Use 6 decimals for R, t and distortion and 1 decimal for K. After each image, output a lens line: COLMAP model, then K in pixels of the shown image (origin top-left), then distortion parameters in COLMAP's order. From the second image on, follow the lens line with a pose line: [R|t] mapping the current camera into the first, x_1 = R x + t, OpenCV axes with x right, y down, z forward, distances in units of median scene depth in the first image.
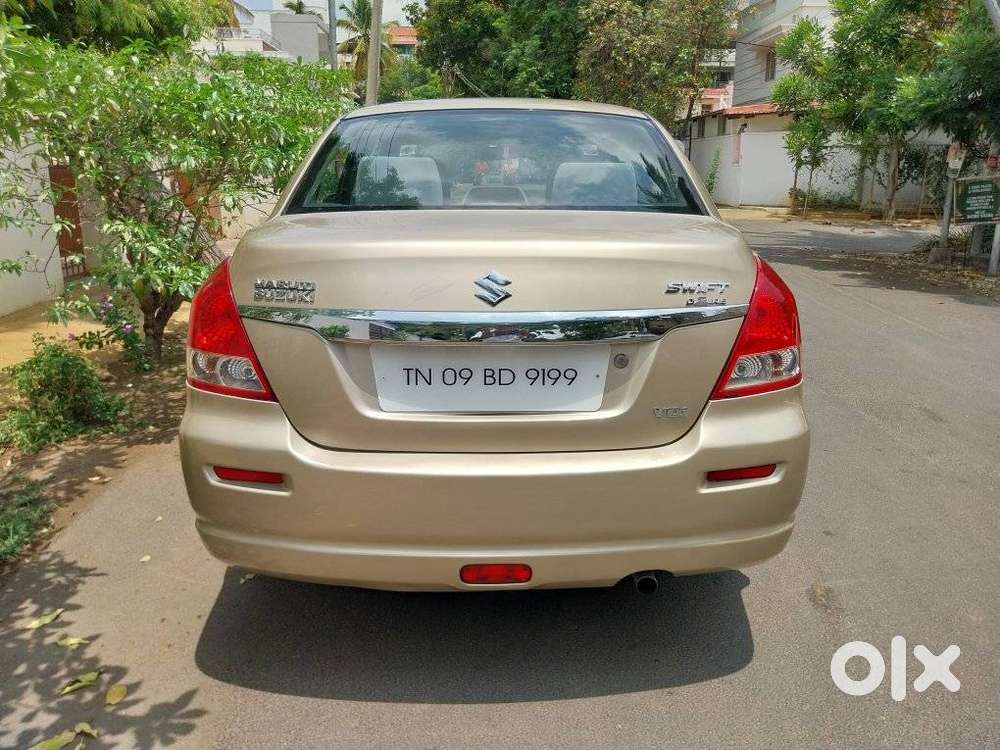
lens RADIAL K [[769.1, 0, 502.8], [0, 769.1, 369.5], [0, 0, 1]] dist [0.013910, -0.023329]
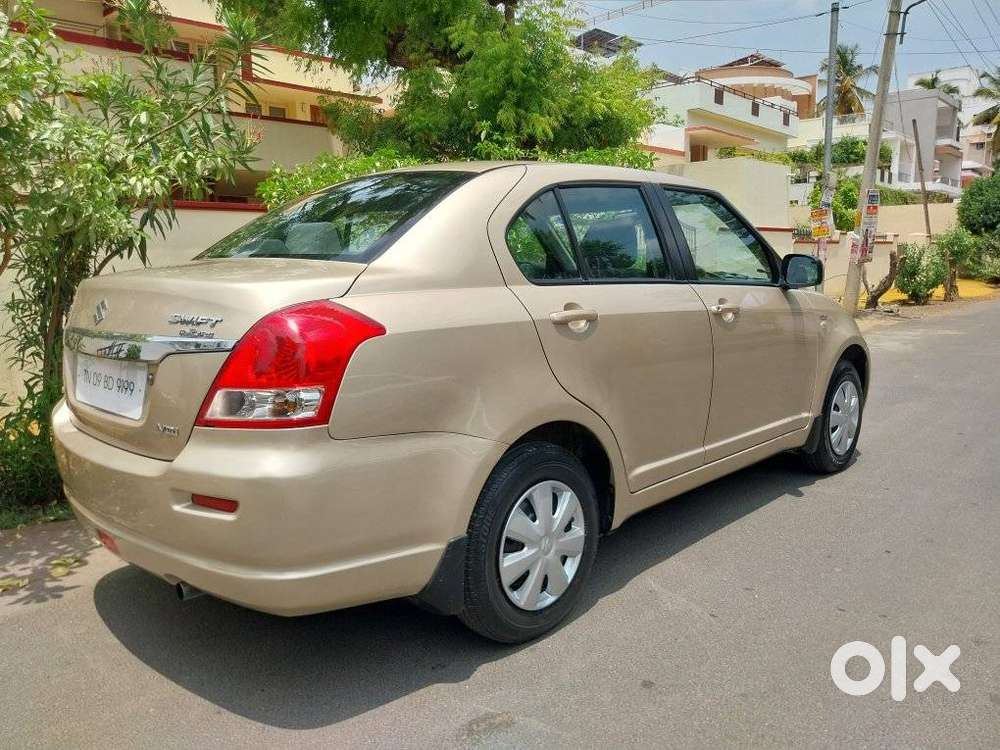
lens RADIAL K [[769.1, 0, 503.3], [0, 769.1, 382.0], [0, 0, 1]] dist [0.013910, -0.023329]
pose [[0.722587, 0.103449, -0.683496, 1.142487], [-0.164822, 0.986006, -0.025013, -0.056069], [0.671343, 0.130729, 0.729526, 0.437667]]
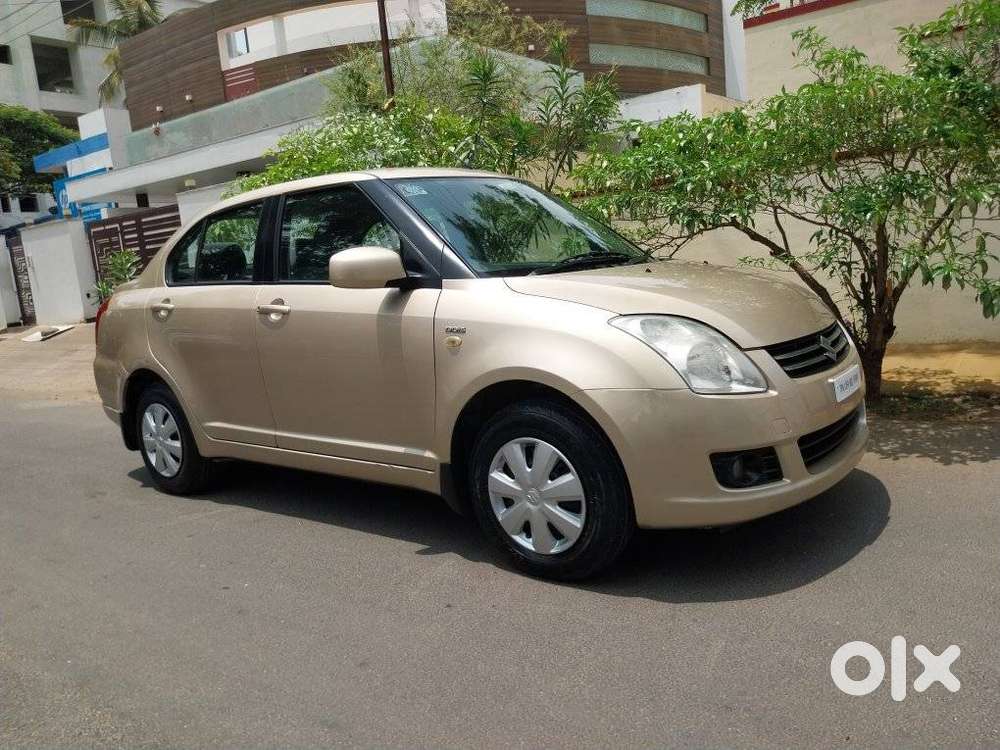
lens RADIAL K [[769.1, 0, 493.5], [0, 769.1, 372.8], [0, 0, 1]] dist [0.013910, -0.023329]
pose [[-0.624490, 0.178850, -0.760279, 1.372847], [-0.106600, 0.944801, 0.309818, -0.737970], [0.773724, 0.274524, -0.570954, 3.162795]]
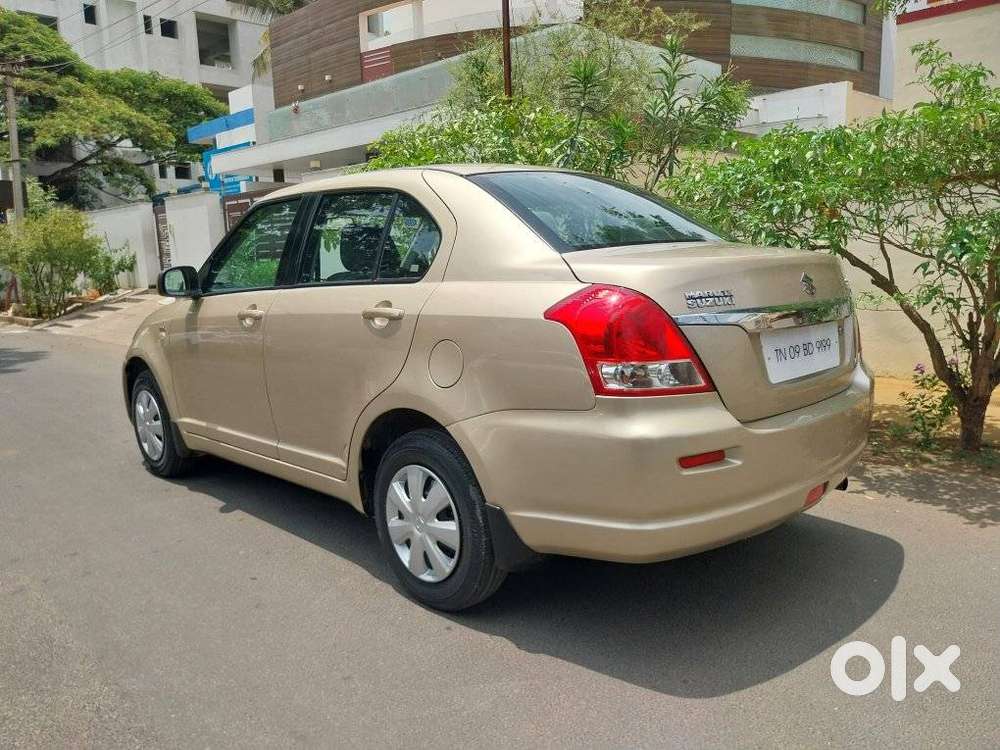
lens RADIAL K [[769.1, 0, 498.1], [0, 769.1, 382.6], [0, 0, 1]] dist [0.013910, -0.023329]
pose [[-0.743033, 0.141117, -0.654208, 1.243879], [-0.138645, 0.923854, 0.356750, -0.817248], [0.654736, 0.355779, -0.666889, 3.246875]]
